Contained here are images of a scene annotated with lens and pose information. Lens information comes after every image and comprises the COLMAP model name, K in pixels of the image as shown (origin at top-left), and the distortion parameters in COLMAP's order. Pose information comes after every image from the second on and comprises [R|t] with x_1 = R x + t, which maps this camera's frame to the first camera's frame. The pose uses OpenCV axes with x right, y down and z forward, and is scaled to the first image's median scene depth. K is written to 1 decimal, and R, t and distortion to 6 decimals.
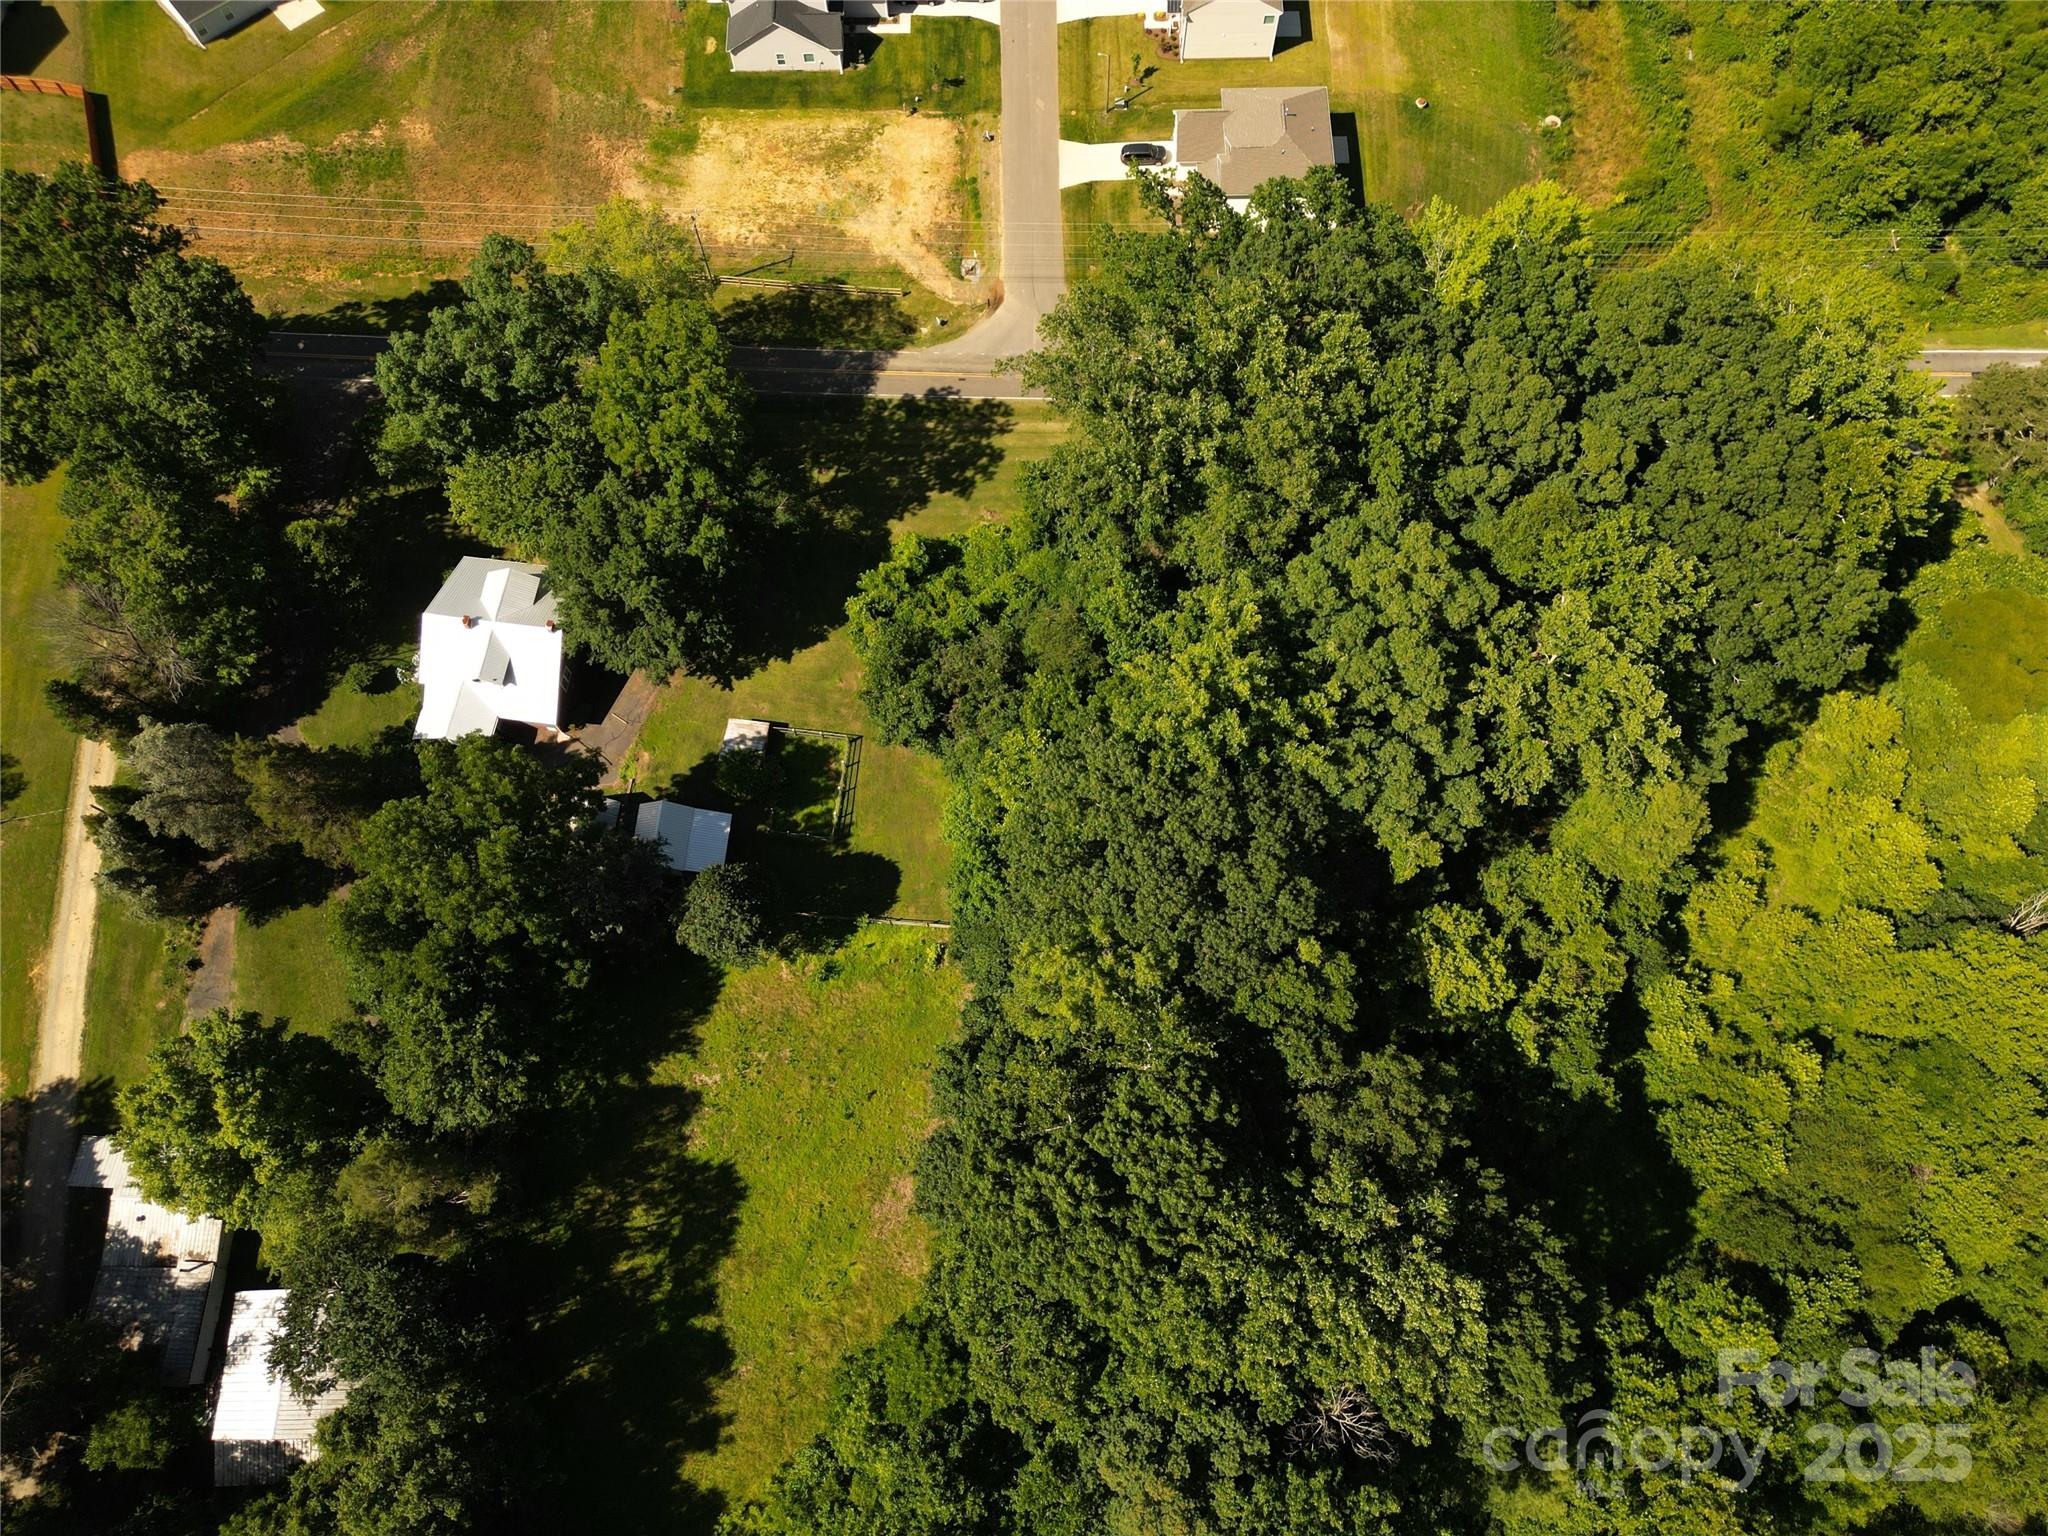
lens RADIAL K [[1326.9, 0, 1030.5], [0, 1326.9, 841.3], [0, 0, 1]] dist [0.063417, -0.048629]
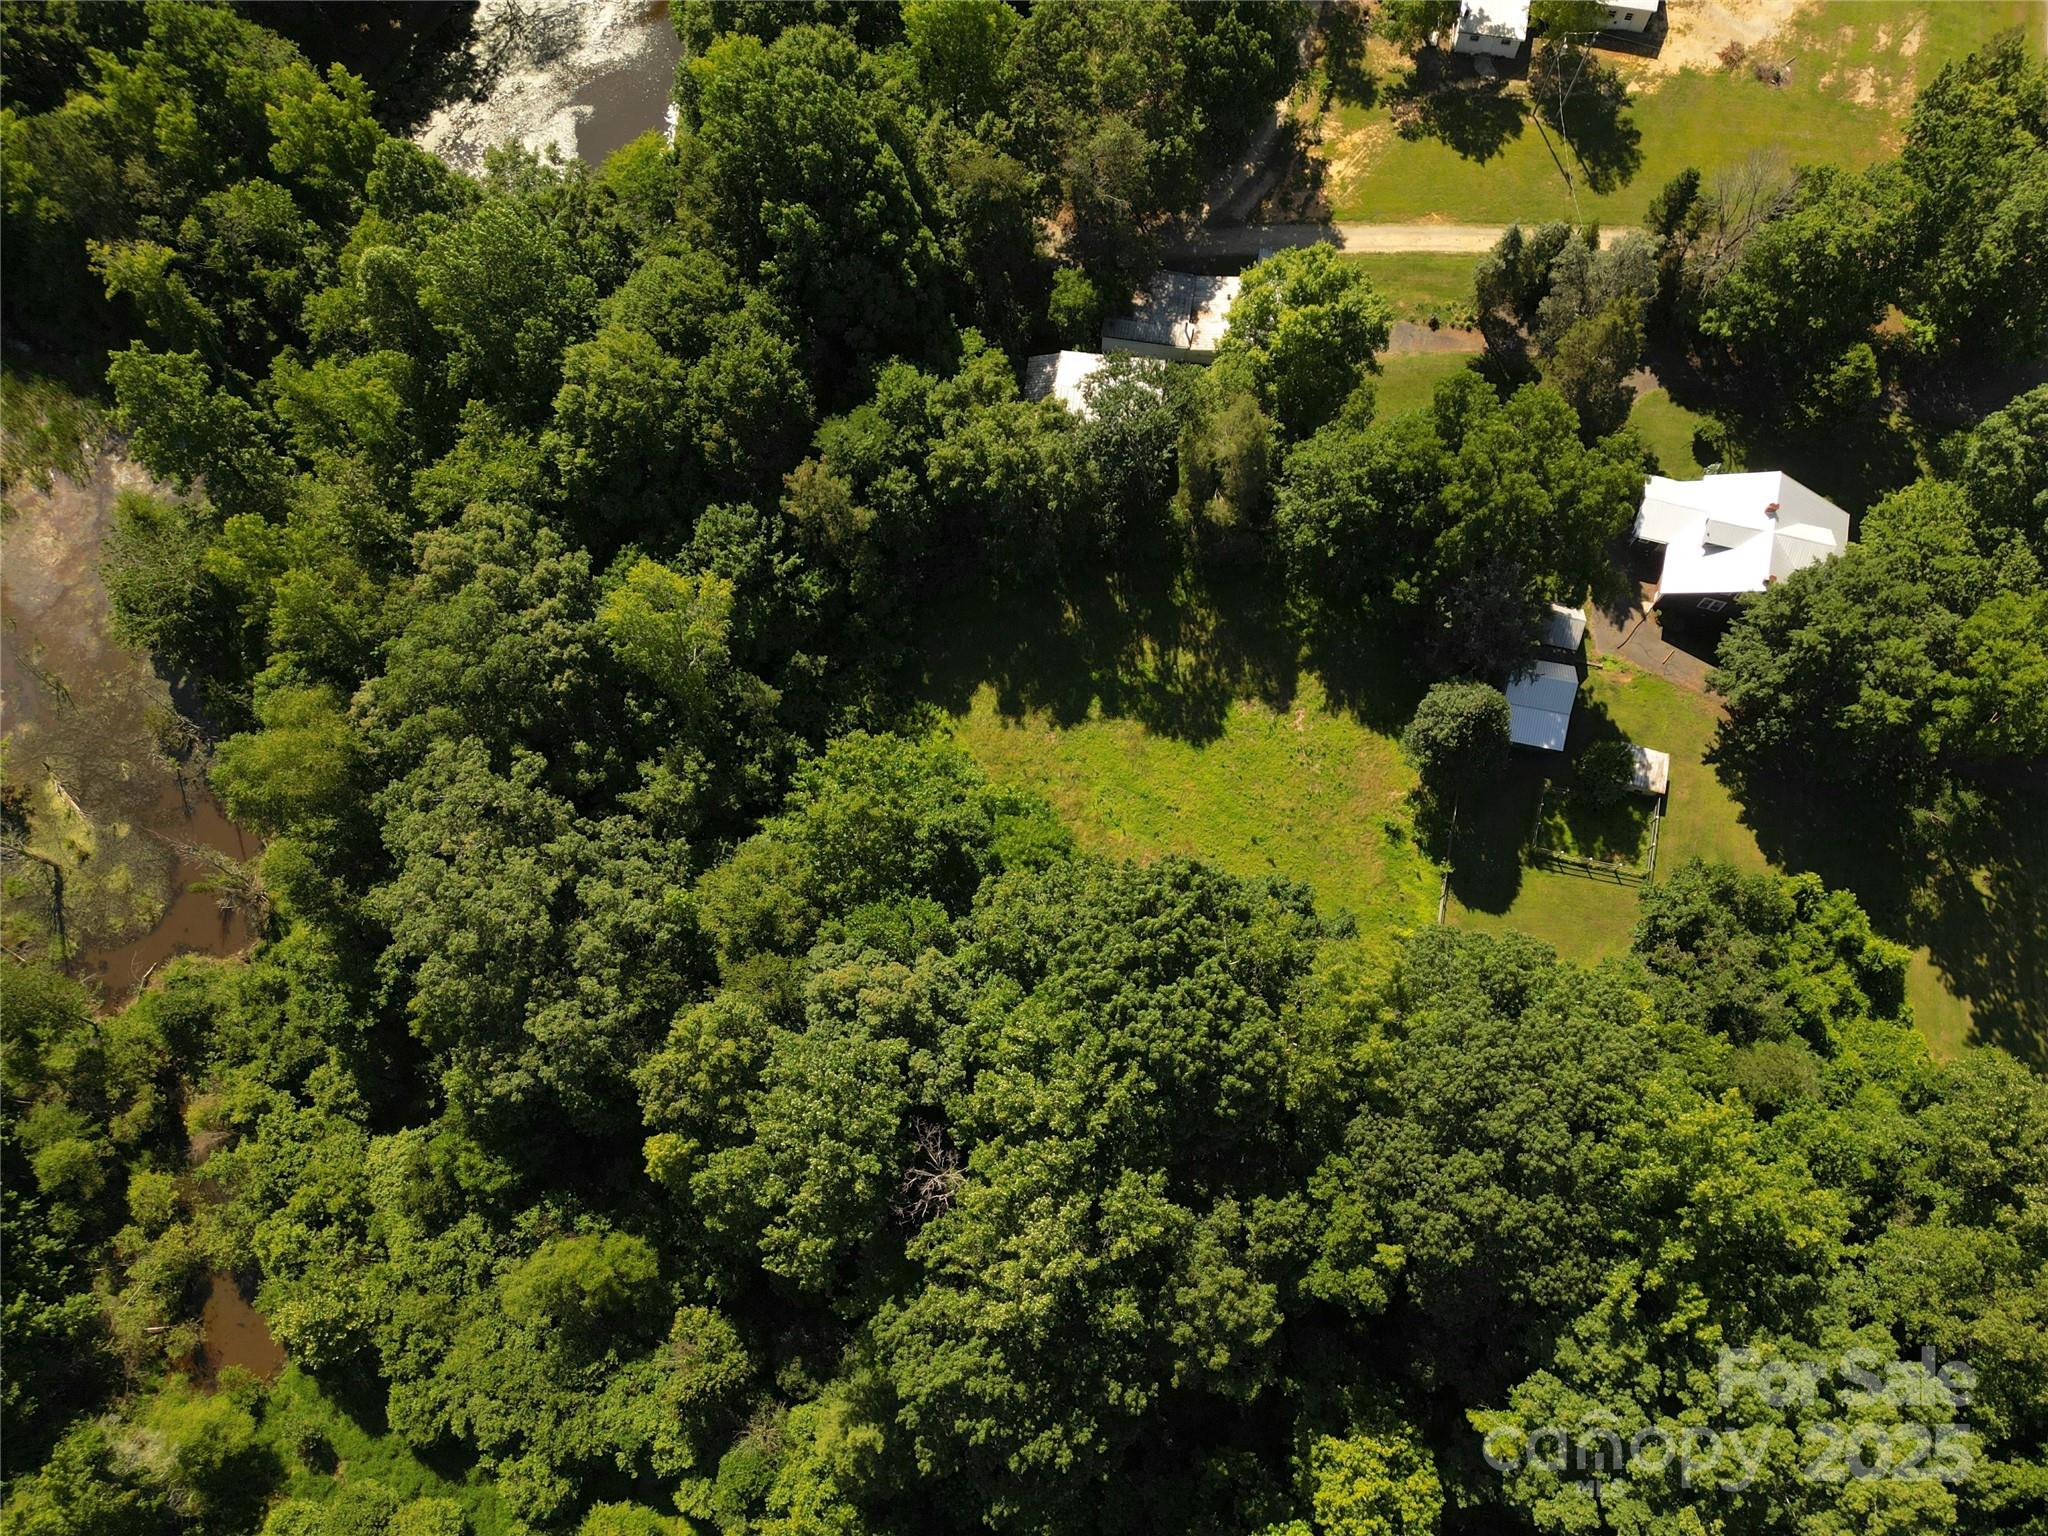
lens RADIAL K [[1326.9, 0, 1030.5], [0, 1326.9, 841.3], [0, 0, 1]] dist [0.063417, -0.048629]
pose [[-0.139912, 0.939112, -0.313836, 0.237021], [-0.930595, -0.016438, 0.365682, -0.019148], [0.338258, 0.343218, 0.876233, -0.004360]]
